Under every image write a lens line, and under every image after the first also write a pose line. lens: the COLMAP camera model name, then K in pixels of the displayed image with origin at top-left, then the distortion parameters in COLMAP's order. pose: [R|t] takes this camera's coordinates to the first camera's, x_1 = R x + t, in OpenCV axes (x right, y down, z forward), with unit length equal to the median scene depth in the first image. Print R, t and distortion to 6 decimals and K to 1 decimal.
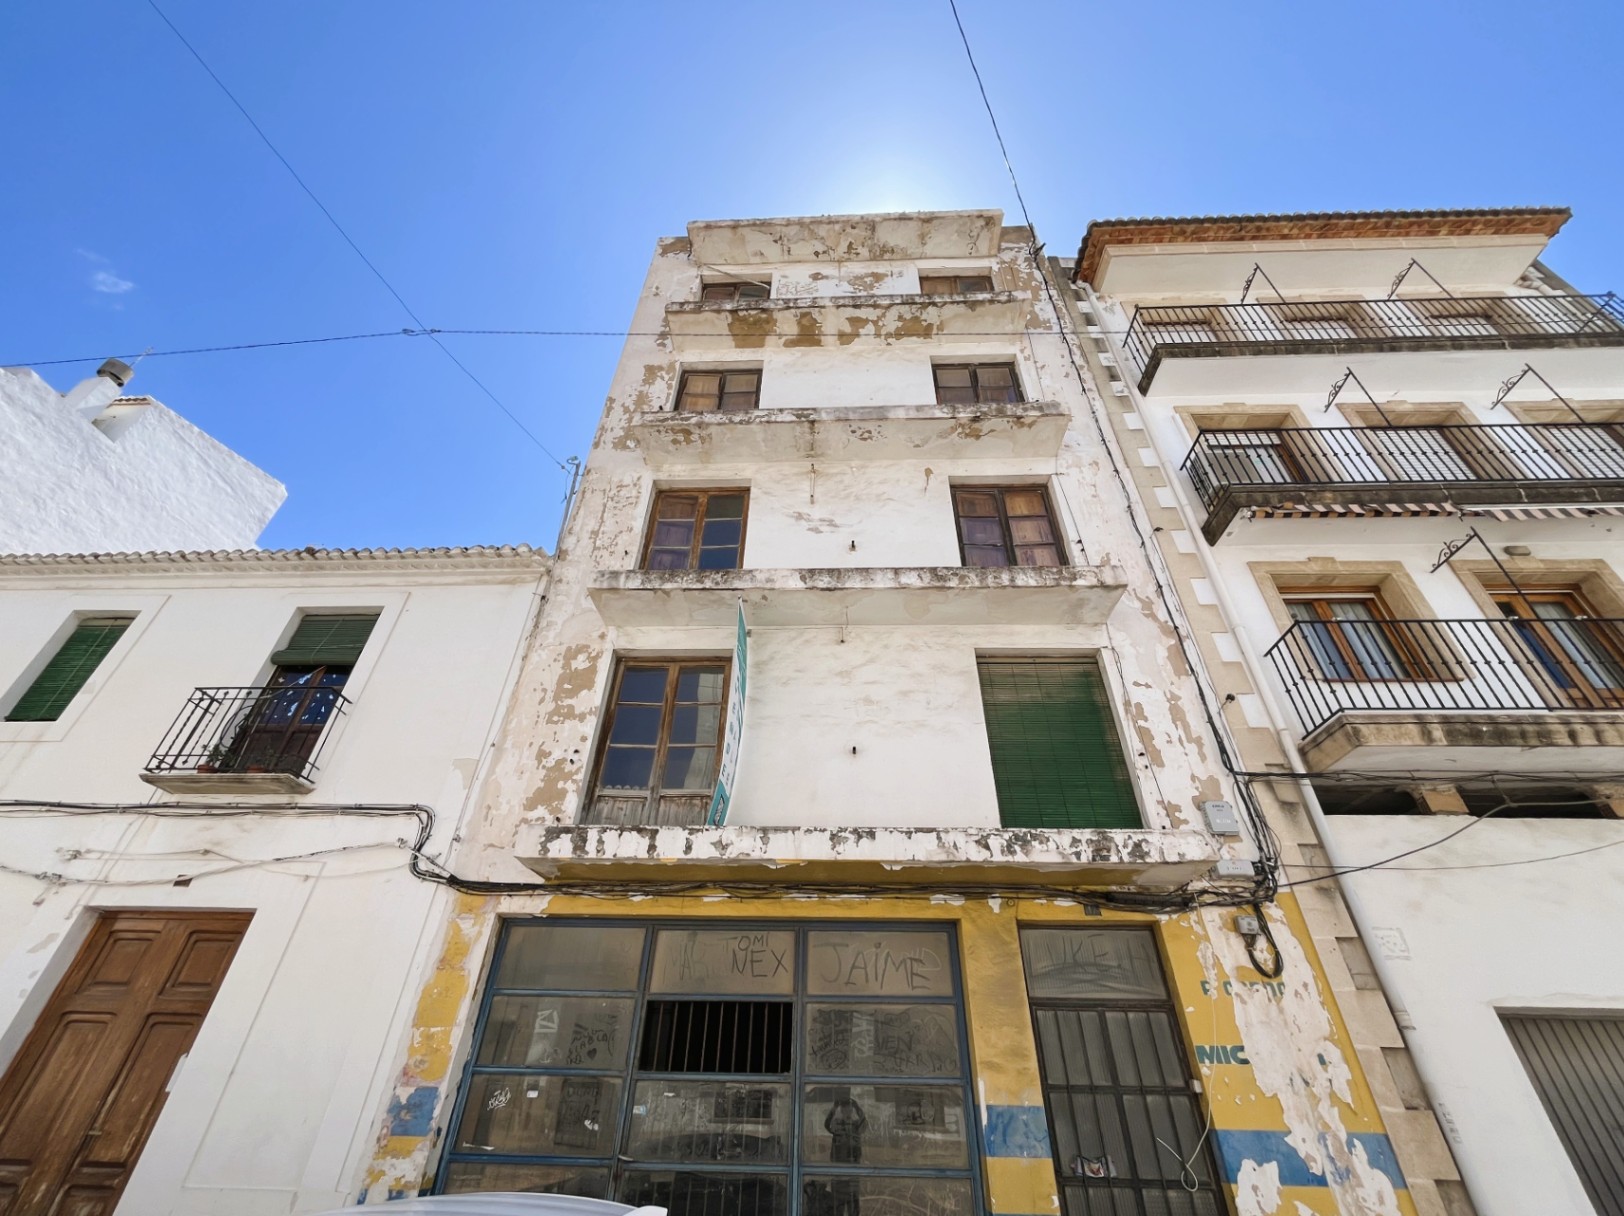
lens RADIAL K [[667.4, 0, 809.2], [0, 667.4, 606.4], [0, 0, 1]] dist [-0.002617, 0.000174]
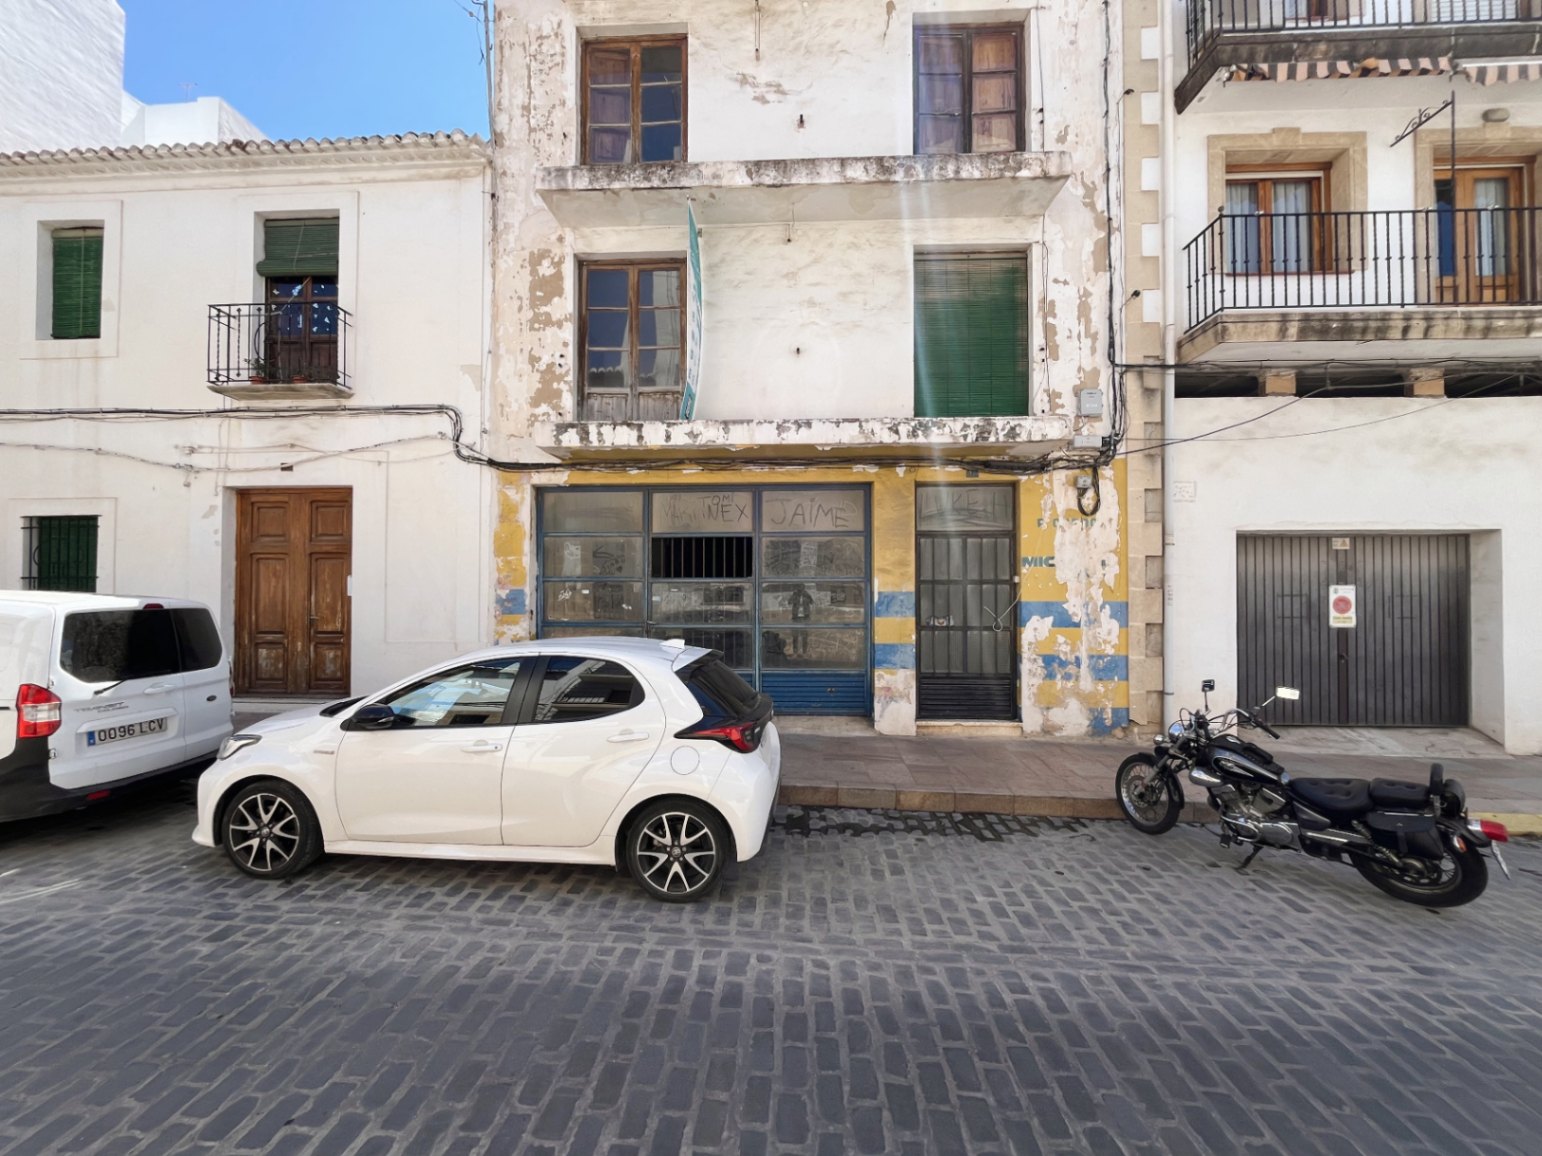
lens RADIAL K [[633.7, 0, 770.4], [0, 633.7, 579.4], [0, 0, 1]] dist [-0.002617, 0.000174]
pose [[0.999779, -0.019998, -0.006472, 0.018712], [0.020047, 0.814589, 0.579693, -0.108975], [-0.006321, -0.579694, 0.814810, -0.148786]]
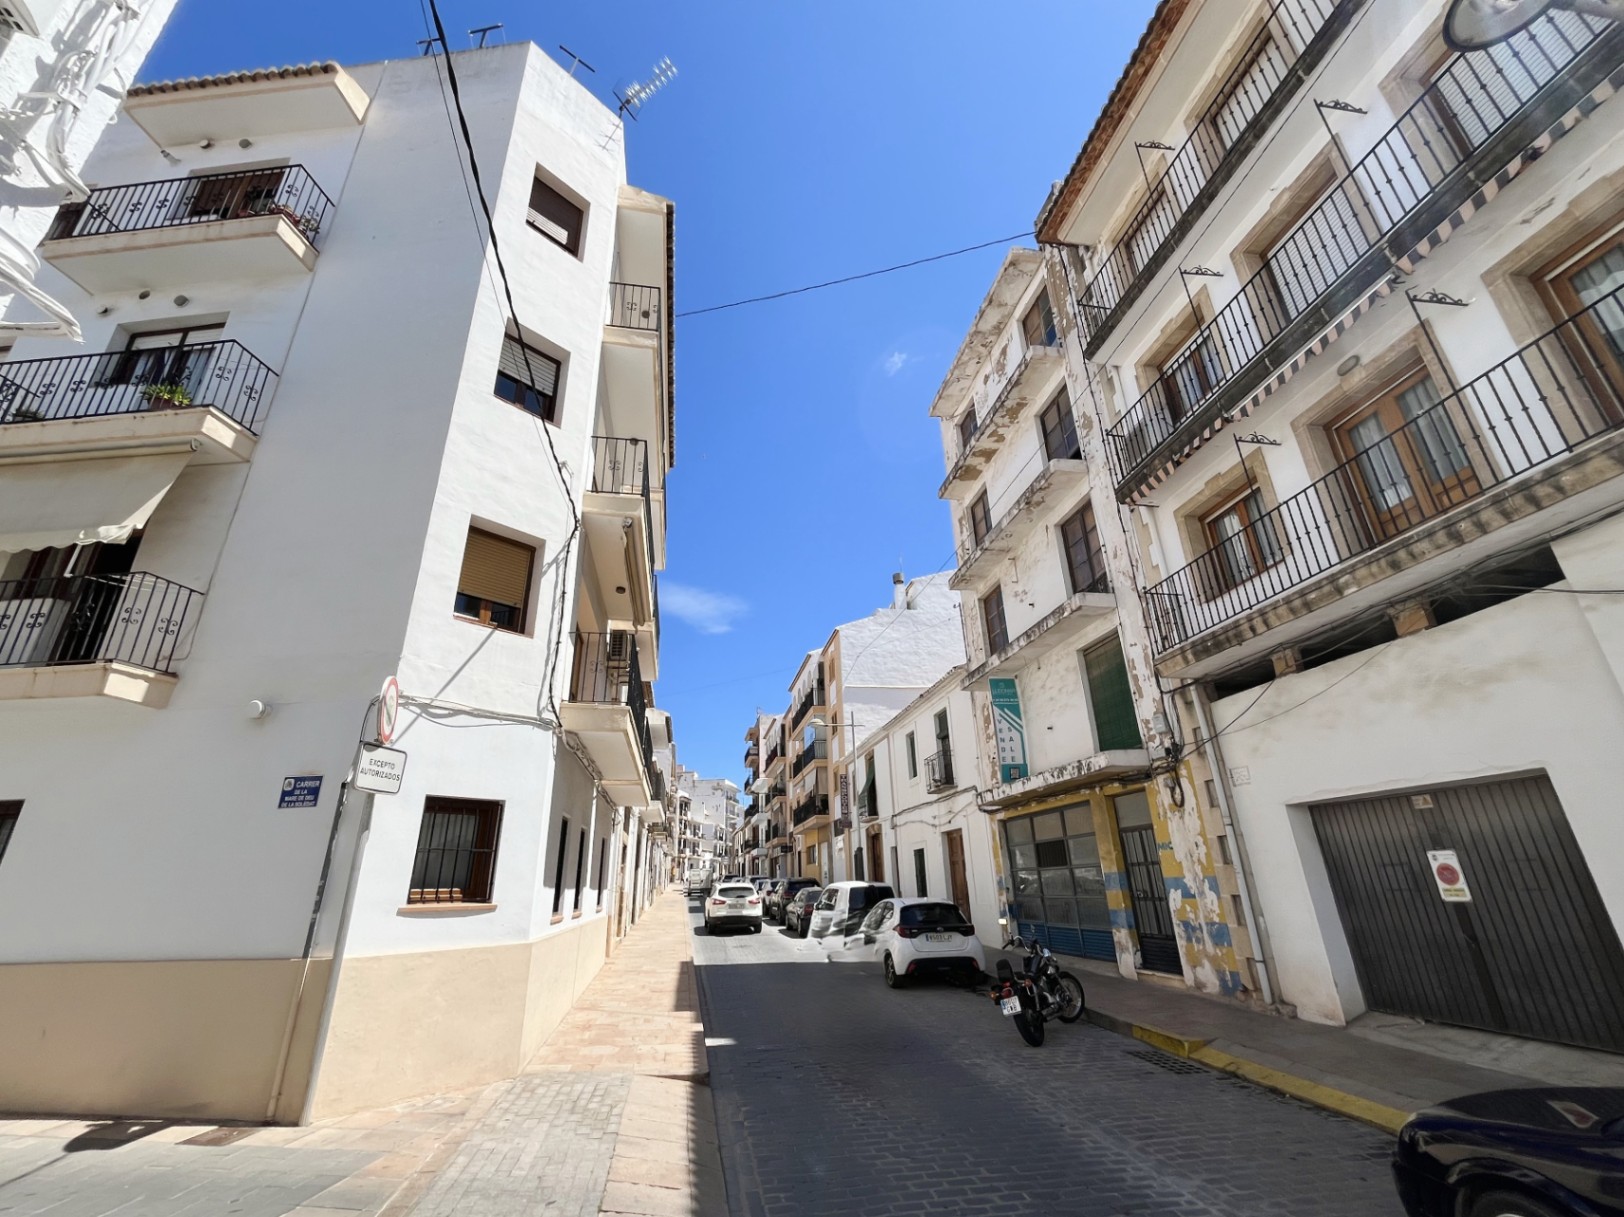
lens RADIAL K [[667.4, 0, 805.6], [0, 667.4, 596.4], [0, 0, 1]] dist [-0.002617, 0.000174]
pose [[0.207191, -0.414066, -0.886353, 2.050005], [0.608755, 0.763806, -0.214517, -0.125017], [0.765826, -0.495126, 0.410319, -0.259513]]
